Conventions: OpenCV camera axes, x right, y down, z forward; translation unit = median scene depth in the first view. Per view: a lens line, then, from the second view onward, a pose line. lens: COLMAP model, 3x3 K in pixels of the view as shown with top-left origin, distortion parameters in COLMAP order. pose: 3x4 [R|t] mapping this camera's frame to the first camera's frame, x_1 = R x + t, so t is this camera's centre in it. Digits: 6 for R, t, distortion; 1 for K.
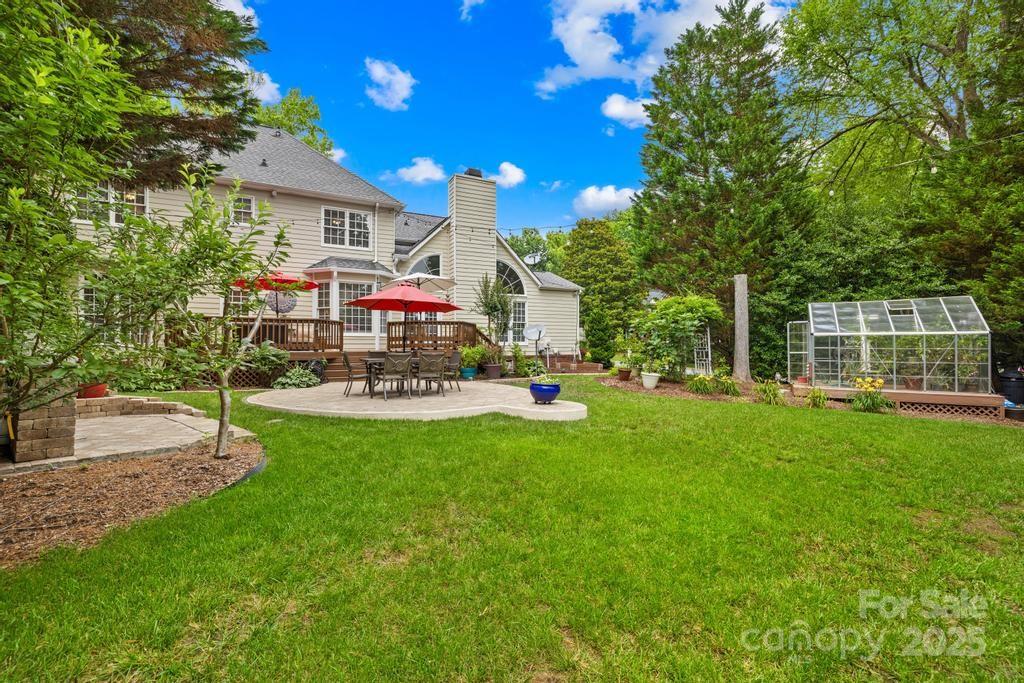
lens RADIAL K [[446.6, 0, 514.2], [0, 446.6, 340.3], [0, 0, 1]] dist [-0.011679, -0.000262]
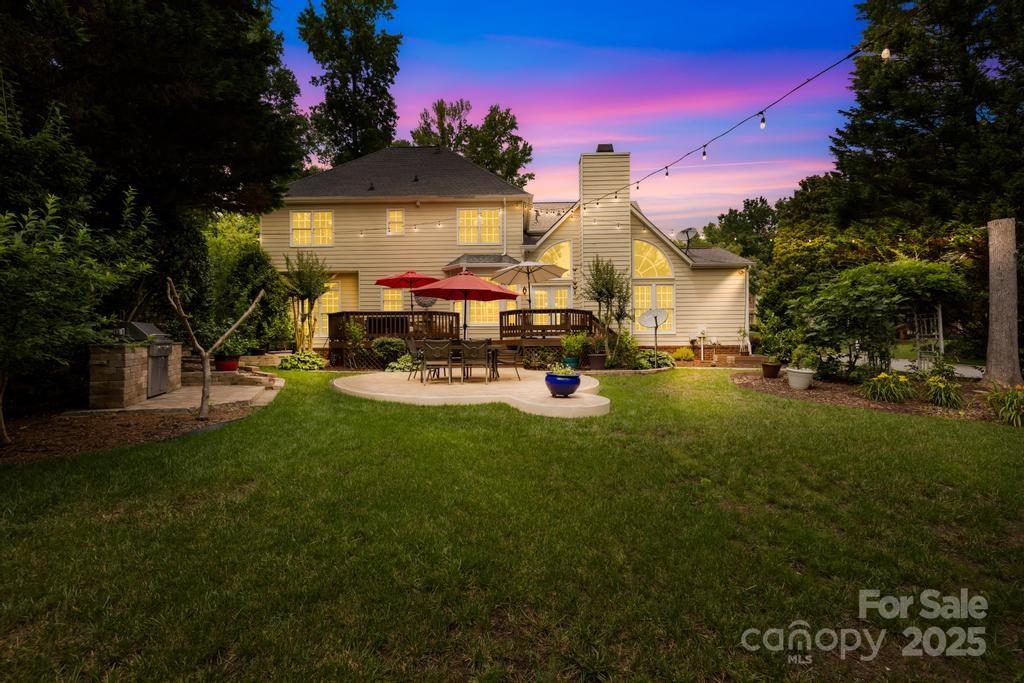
lens RADIAL K [[446.6, 0, 513.0], [0, 446.6, 338.9], [0, 0, 1]] dist [-0.011679, -0.000262]
pose [[0.865175, -0.003534, -0.501457, 0.247160], [0.010698, 0.999878, 0.011411, 0.009519], [0.501356, -0.015237, 0.865107, 0.116380]]
